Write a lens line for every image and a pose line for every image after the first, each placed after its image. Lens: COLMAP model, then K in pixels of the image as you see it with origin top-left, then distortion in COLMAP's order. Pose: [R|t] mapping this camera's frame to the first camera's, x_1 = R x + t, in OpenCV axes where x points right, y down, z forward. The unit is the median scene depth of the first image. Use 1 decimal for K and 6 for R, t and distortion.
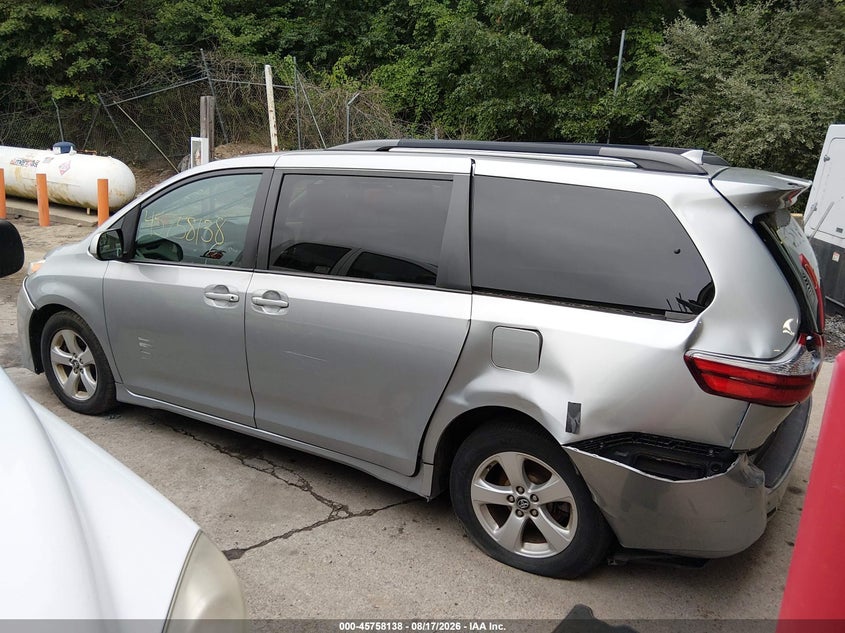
lens RADIAL K [[632.5, 0, 421.0], [0, 632.5, 319.4], [0, 0, 1]] dist [0.056123, -0.066921]
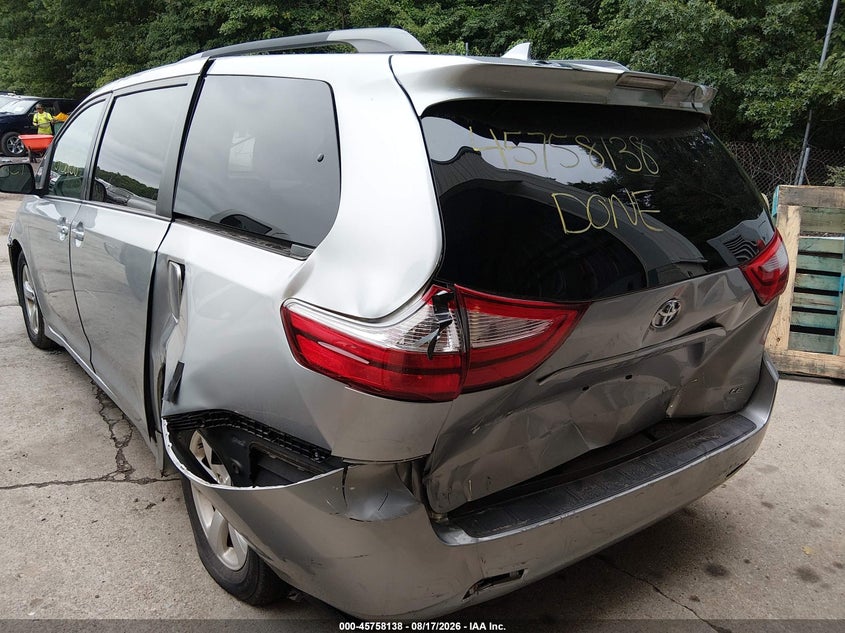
lens RADIAL K [[636.6, 0, 422.7], [0, 636.6, 314.2], [0, 0, 1]] dist [0.055427, -0.089539]
pose [[0.939783, 0.096945, -0.327733, 0.122171], [-0.100301, 0.994935, 0.006691, 0.007193], [0.326722, 0.026584, 0.944747, 0.064115]]
